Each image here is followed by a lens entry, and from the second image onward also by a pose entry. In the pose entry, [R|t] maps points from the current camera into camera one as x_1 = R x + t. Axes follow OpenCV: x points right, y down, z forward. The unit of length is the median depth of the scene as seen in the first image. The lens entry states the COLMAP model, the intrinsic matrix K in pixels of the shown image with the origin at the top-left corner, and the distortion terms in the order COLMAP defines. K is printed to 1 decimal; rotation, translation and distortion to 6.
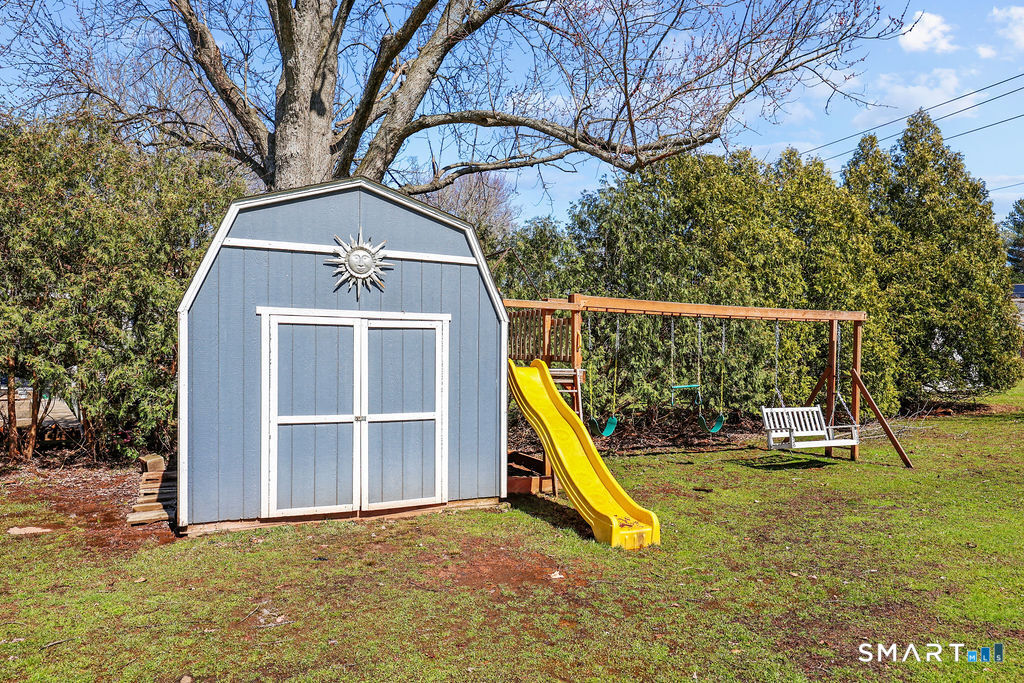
lens RADIAL K [[695.3, 0, 518.8], [0, 695.3, 363.4], [0, 0, 1]] dist [0.013722, -0.000622]
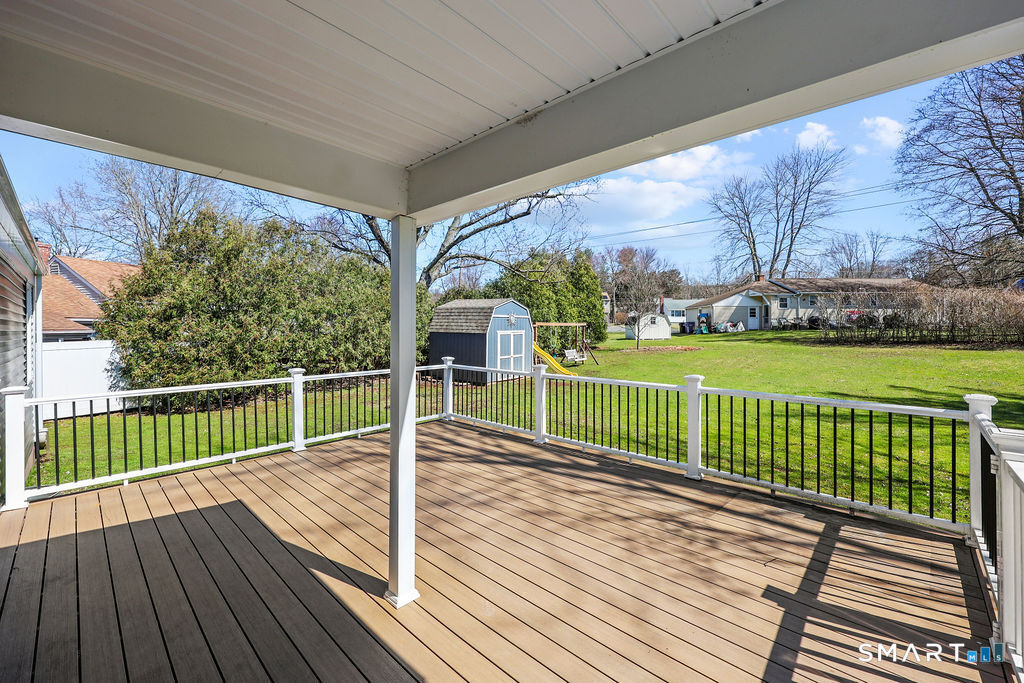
lens RADIAL K [[415.6, 0, 522.9], [0, 415.6, 329.6], [0, 0, 1]] dist [-0.002114, 0.001517]
pose [[0.876423, -0.011709, 0.481400, -0.670040], [0.007230, 0.999912, 0.011157, -0.054368], [-0.481488, -0.006298, 0.876430, -0.587871]]
